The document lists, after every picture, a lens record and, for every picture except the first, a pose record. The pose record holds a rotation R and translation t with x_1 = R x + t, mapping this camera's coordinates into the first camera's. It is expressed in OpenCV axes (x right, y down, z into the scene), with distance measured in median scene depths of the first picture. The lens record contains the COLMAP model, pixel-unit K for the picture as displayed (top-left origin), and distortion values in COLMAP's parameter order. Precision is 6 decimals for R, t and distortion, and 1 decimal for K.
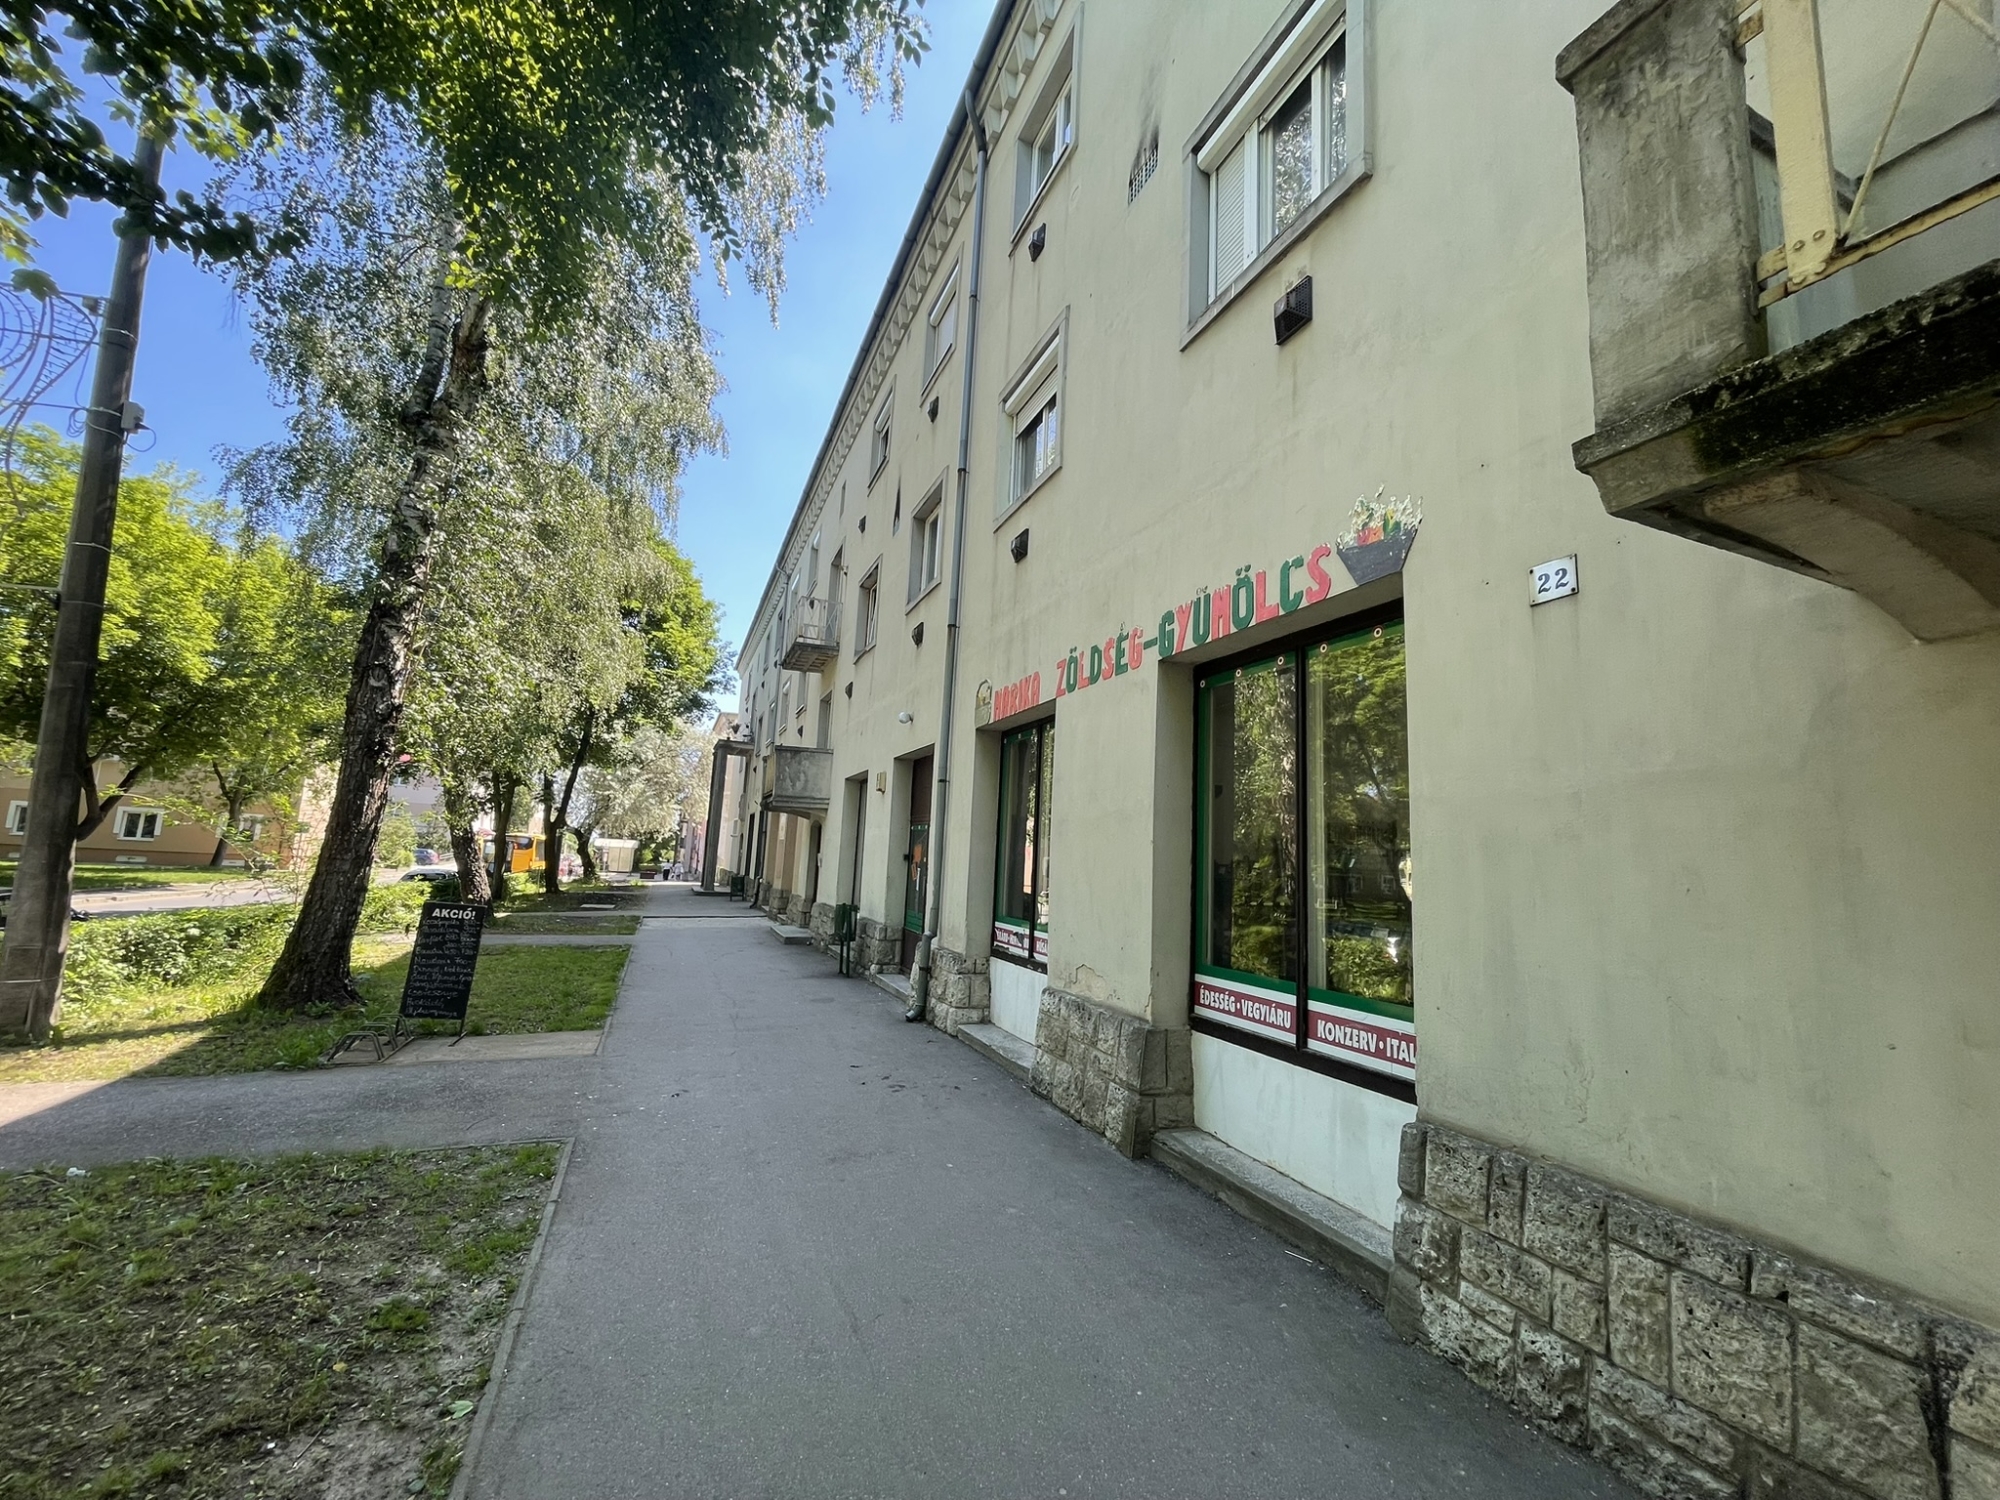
lens RADIAL K [[798.4, 0, 998.3], [0, 798.4, 751.9], [0, 0, 1]] dist [-0.009025, 0.000760]
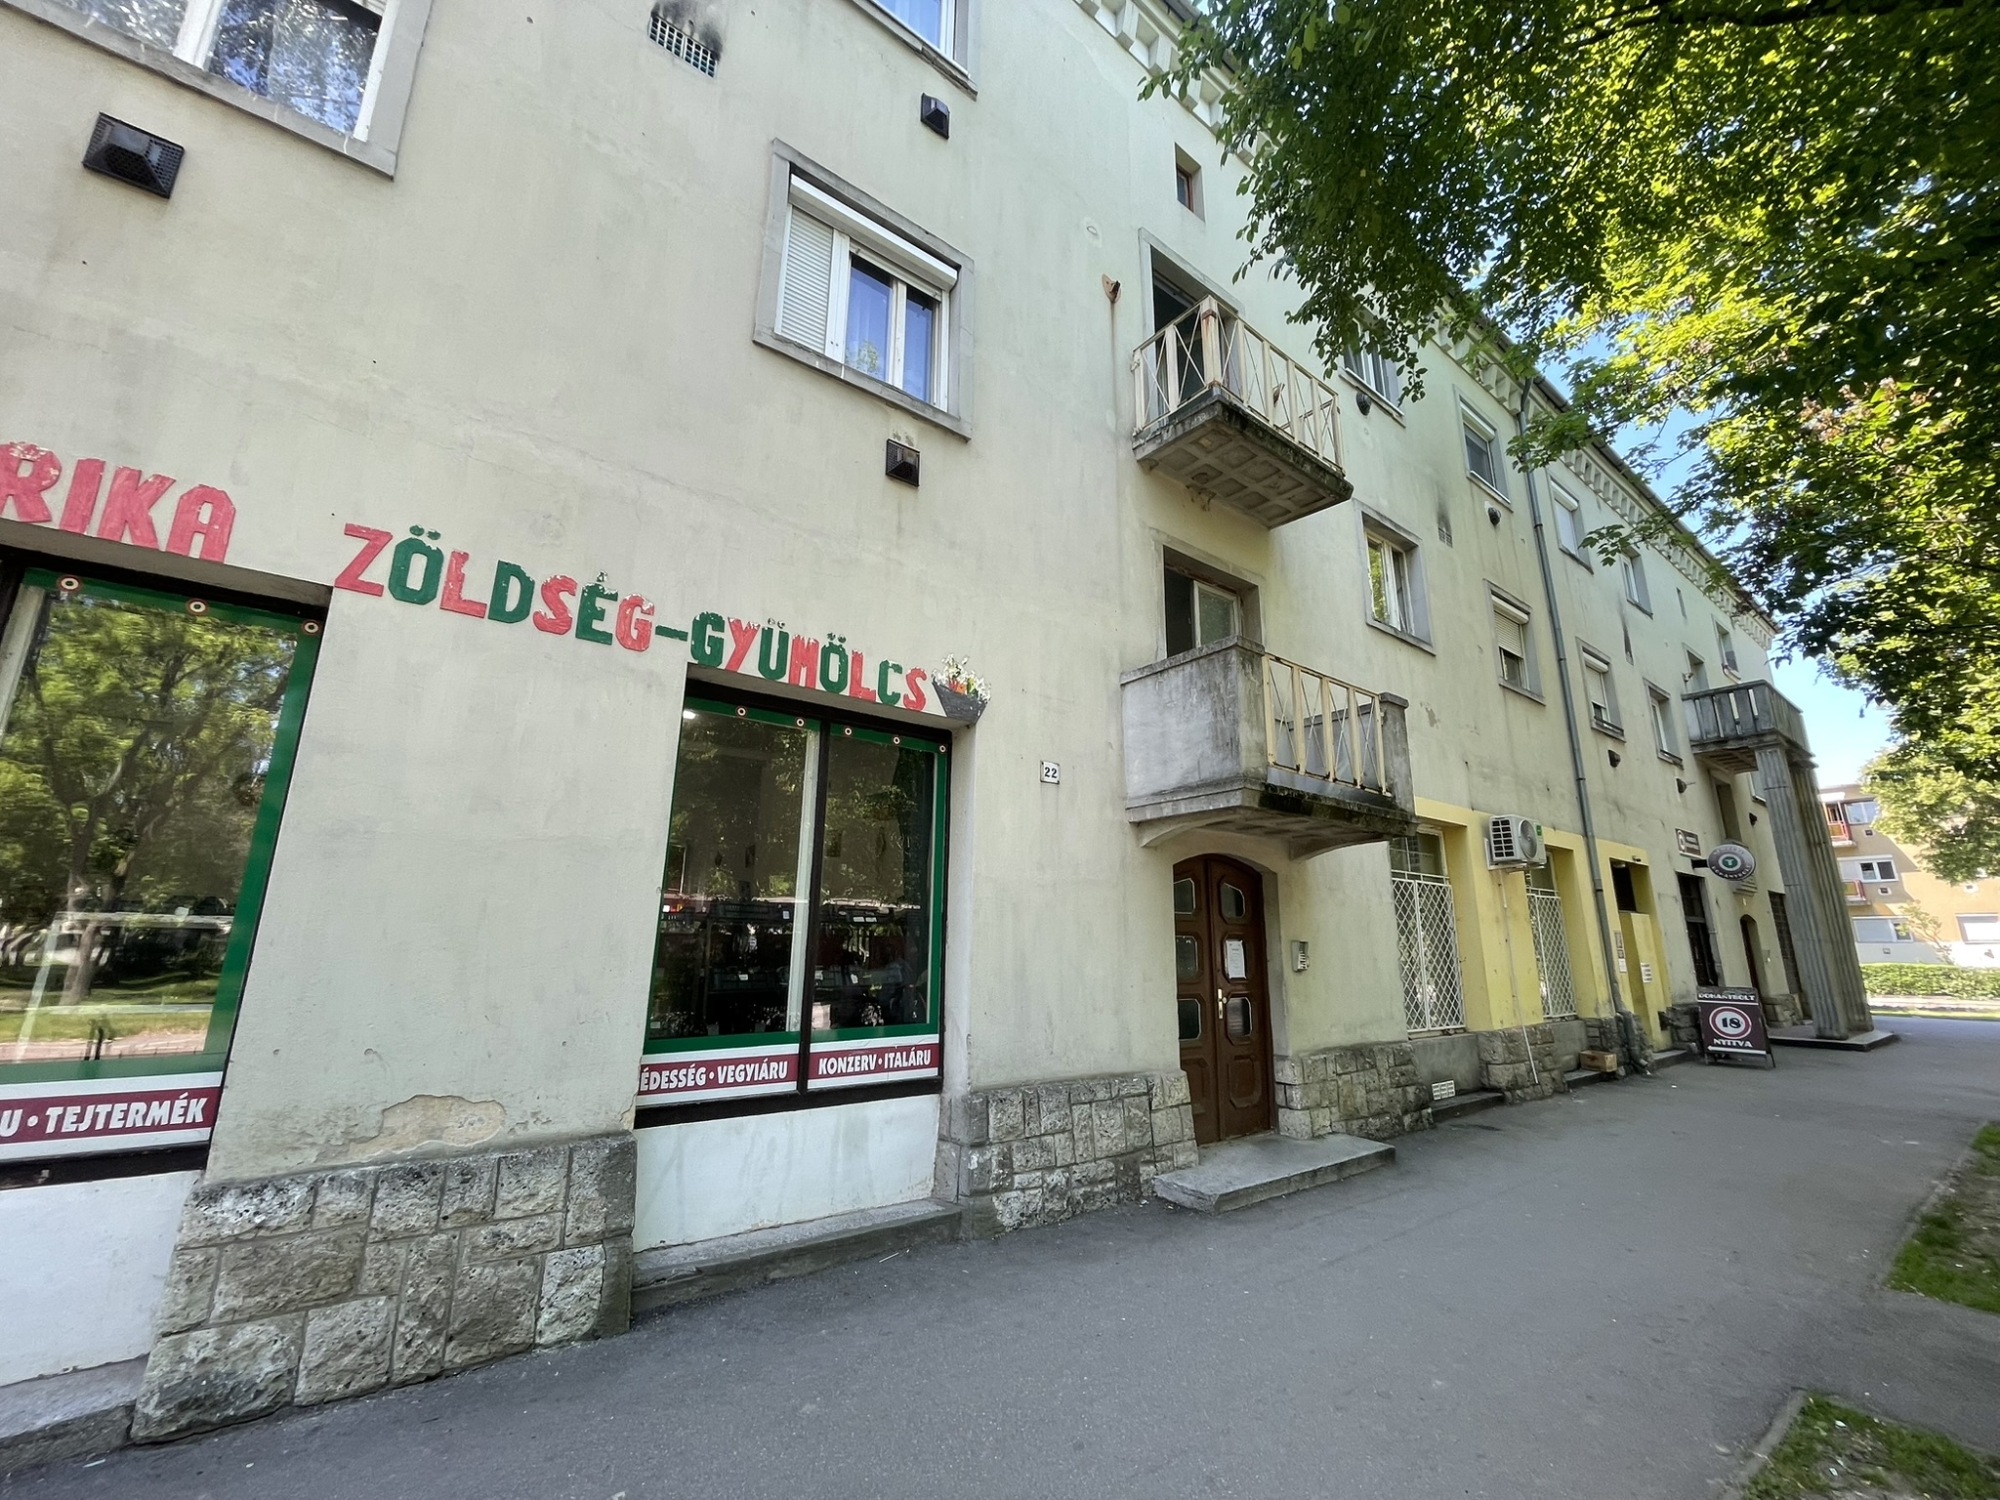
lens RADIAL K [[798.4, 0, 998.3], [0, 798.4, 751.9], [0, 0, 1]] dist [-0.009025, 0.000760]
pose [[-0.241922, 0.178247, 0.953783, -0.789930], [-0.156547, 0.962933, -0.219664, 0.126815], [-0.957584, -0.202453, -0.205051, 1.064747]]
